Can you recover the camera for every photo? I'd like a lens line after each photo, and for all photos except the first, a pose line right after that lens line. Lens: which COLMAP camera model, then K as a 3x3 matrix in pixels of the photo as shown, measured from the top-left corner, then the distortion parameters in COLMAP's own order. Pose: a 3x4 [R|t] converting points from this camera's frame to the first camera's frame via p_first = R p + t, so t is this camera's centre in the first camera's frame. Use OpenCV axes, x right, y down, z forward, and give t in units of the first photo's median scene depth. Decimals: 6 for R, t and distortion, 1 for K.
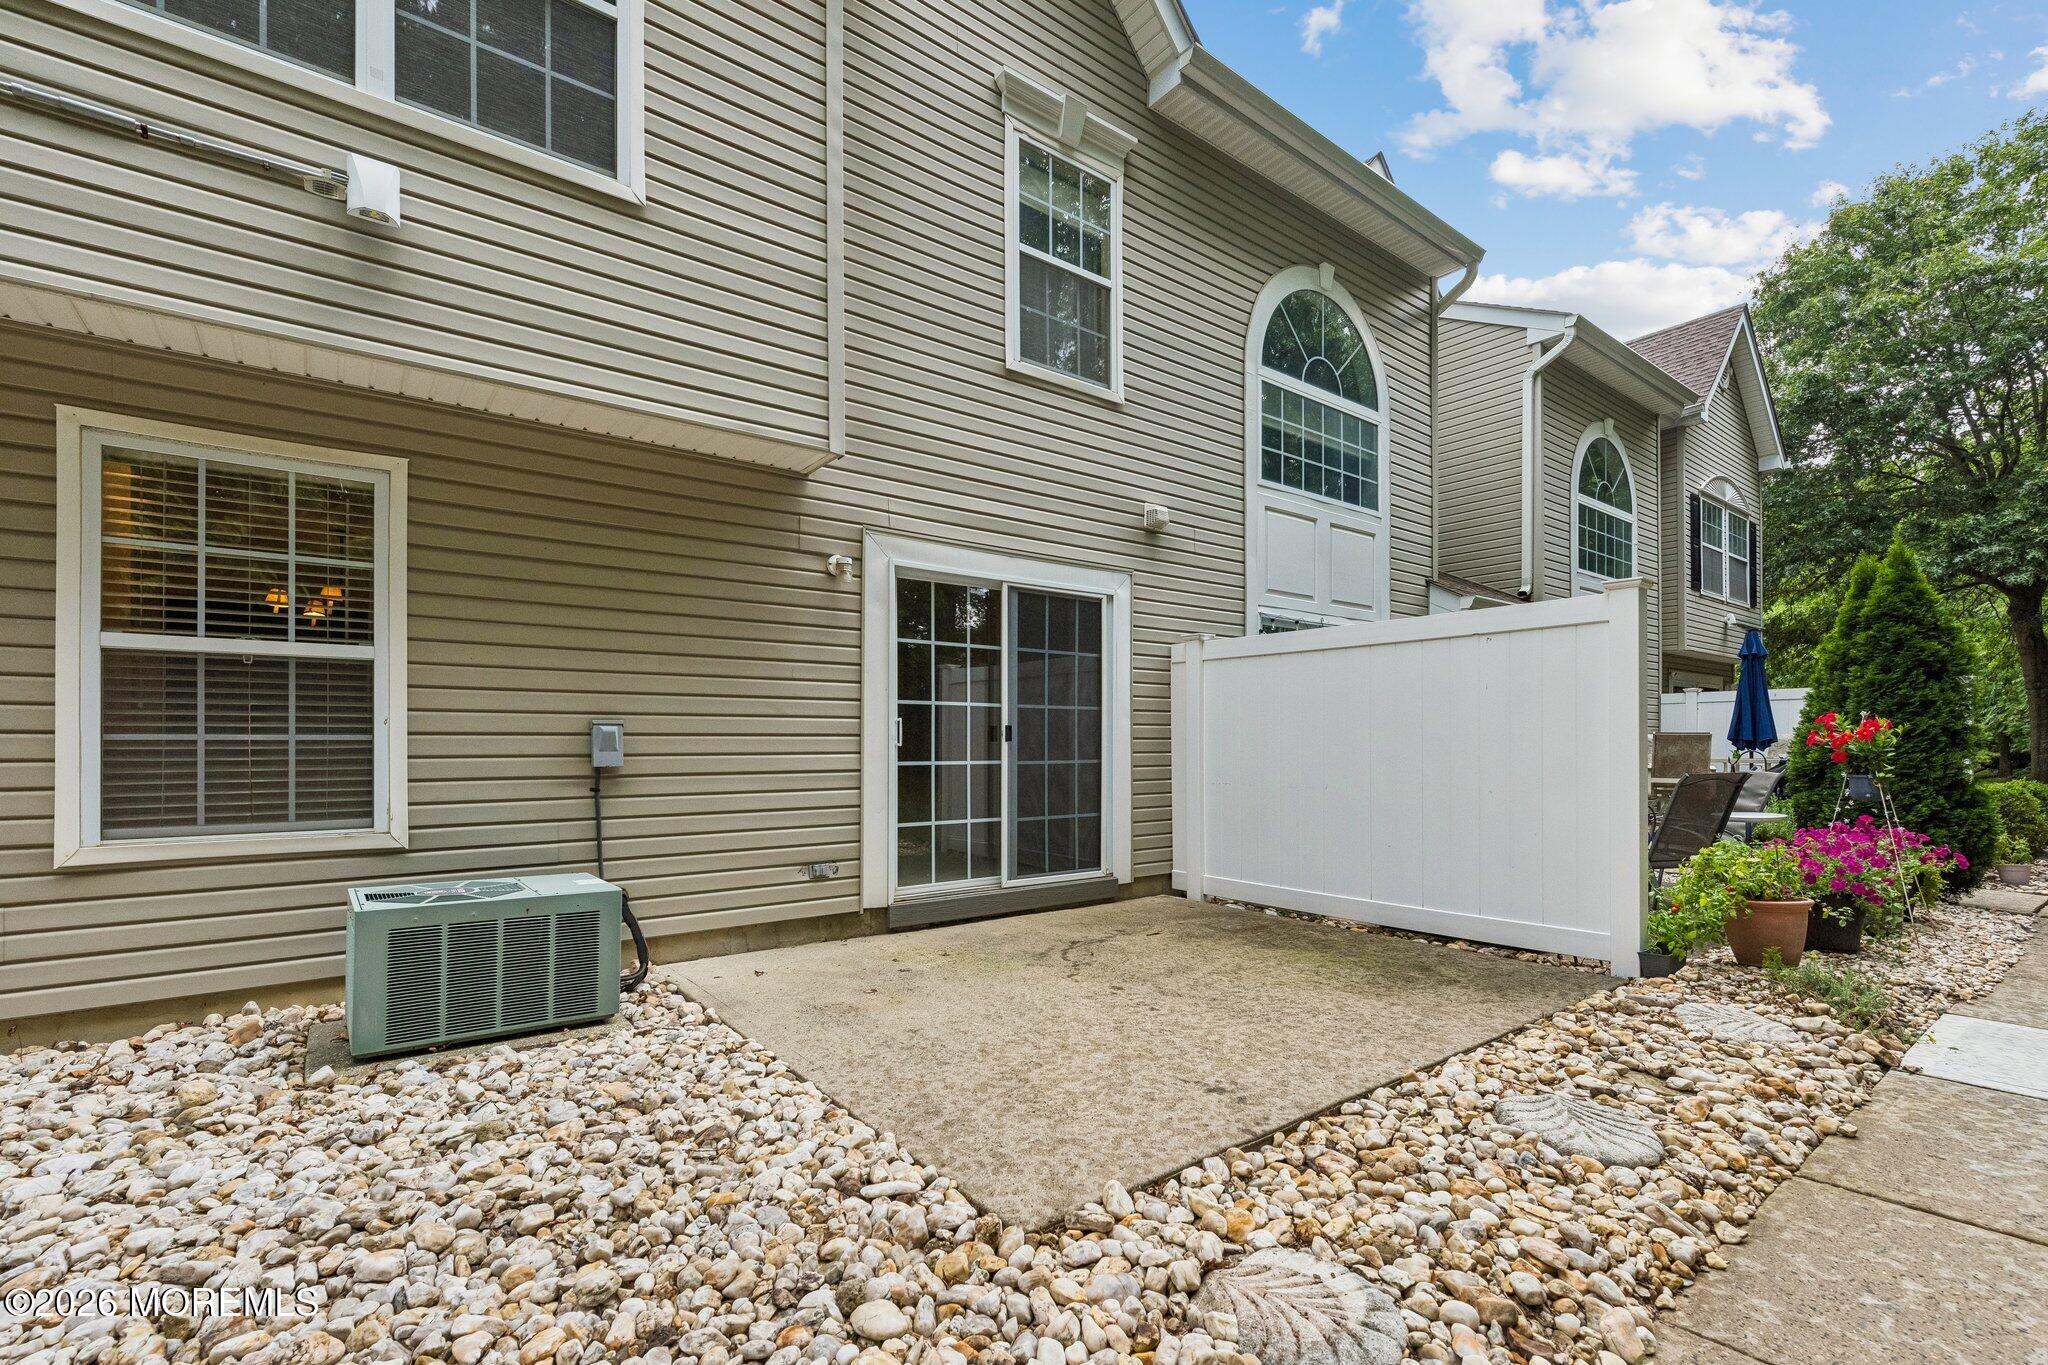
lens RADIAL K [[900.0, 0, 1010.7], [0, 900.0, 747.2], [0, 0, 1]] dist [-0.009498, 0.000868]
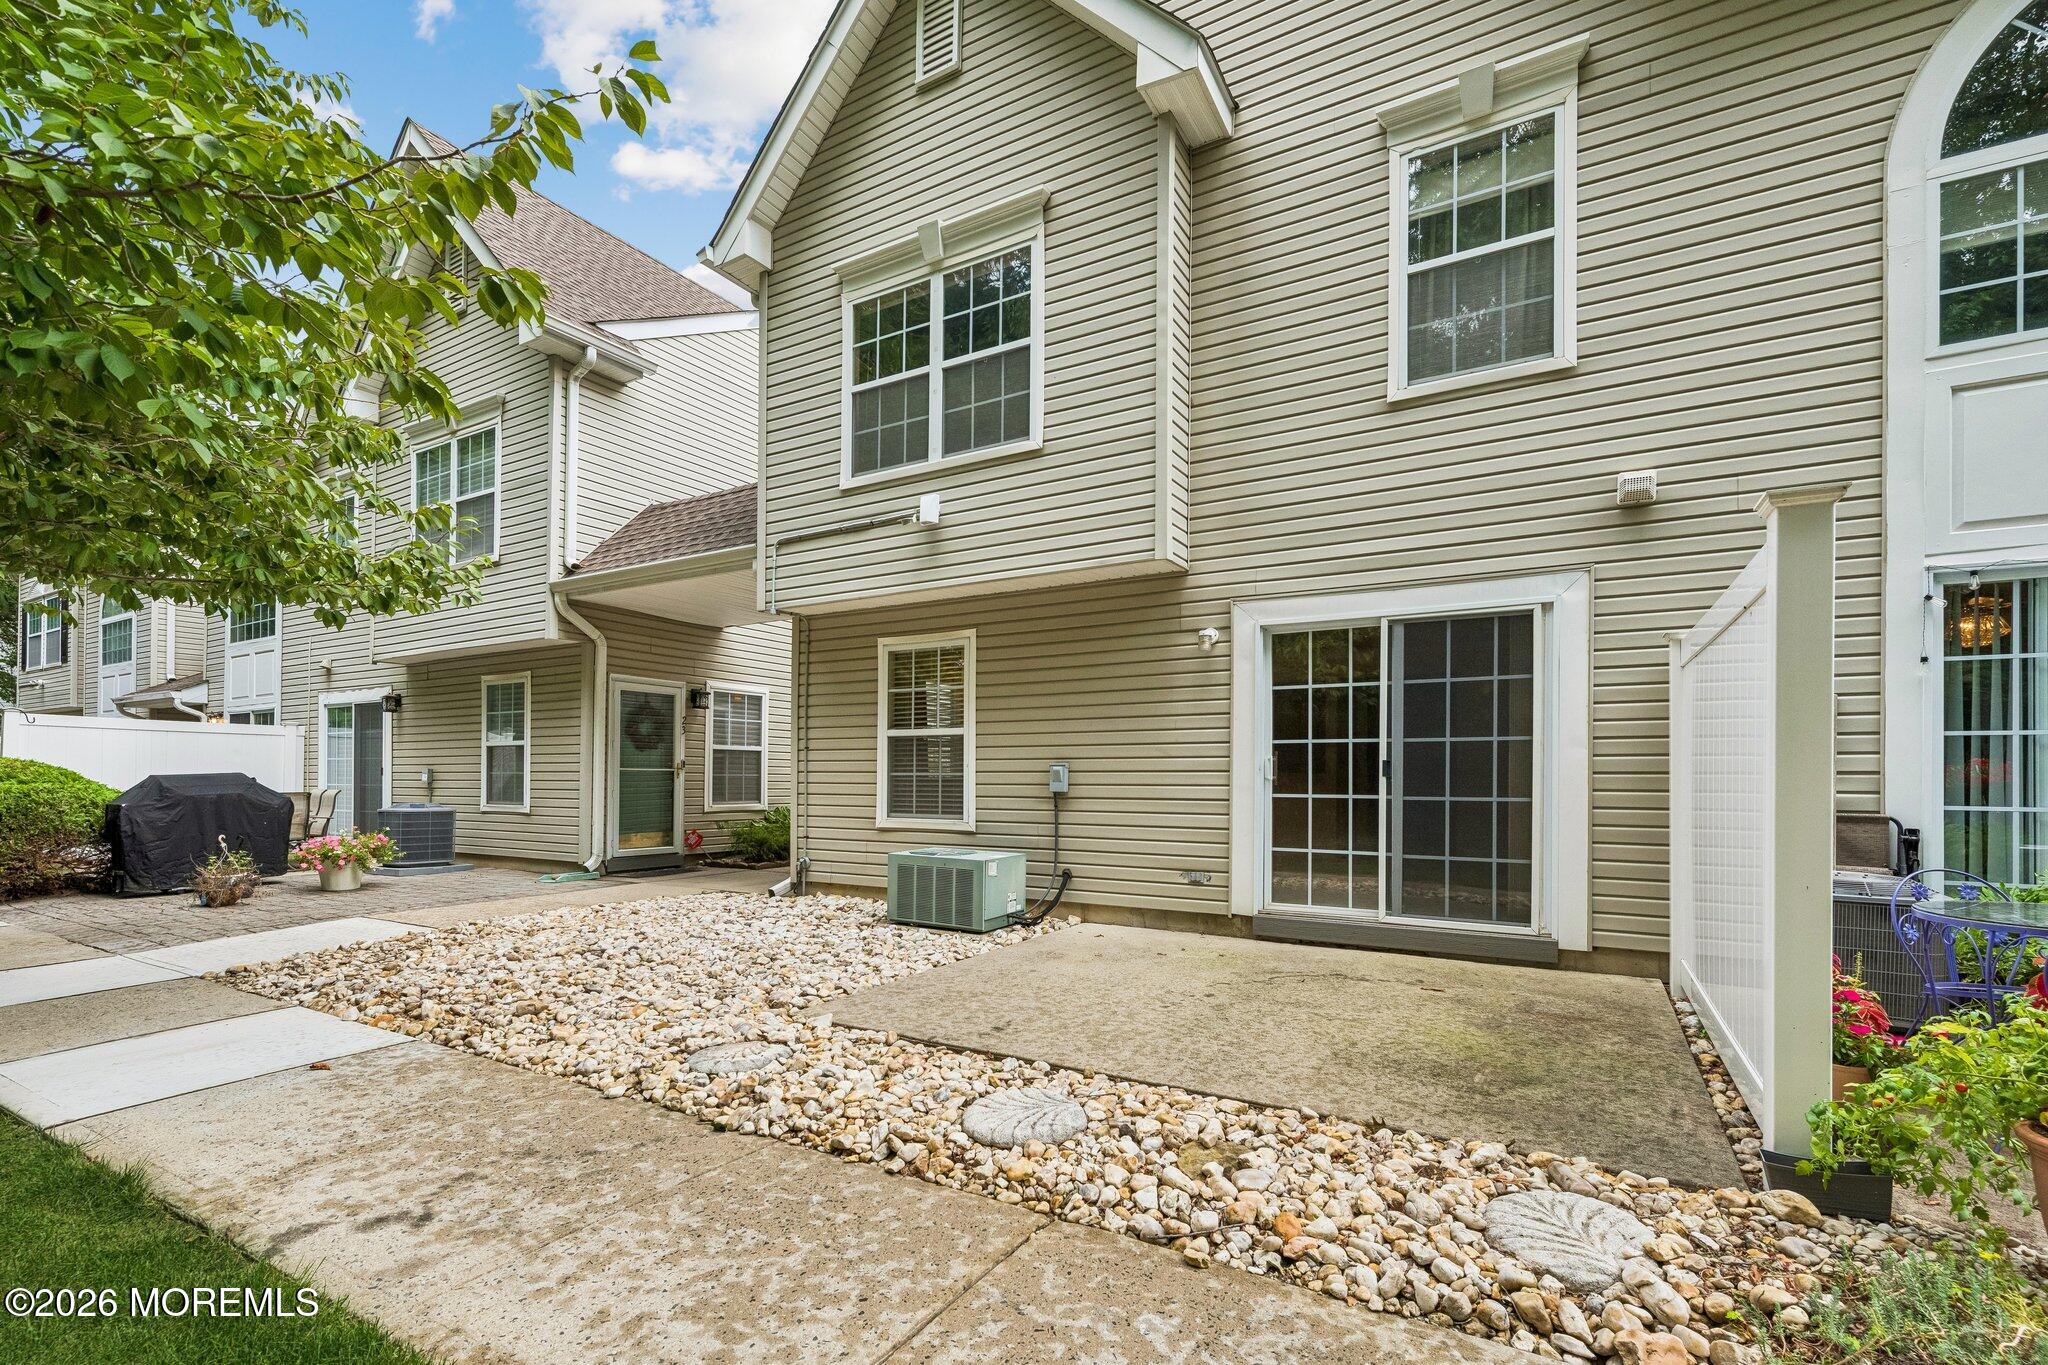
lens RADIAL K [[900.0, 0, 1019.1], [0, 900.0, 768.9], [0, 0, 1]] dist [-0.009498, 0.000868]
pose [[0.370491, -0.002793, -0.928832, 0.860288], [-0.003363, 0.999985, -0.004348, -0.009936], [0.928830, 0.004735, 0.370476, 0.281662]]
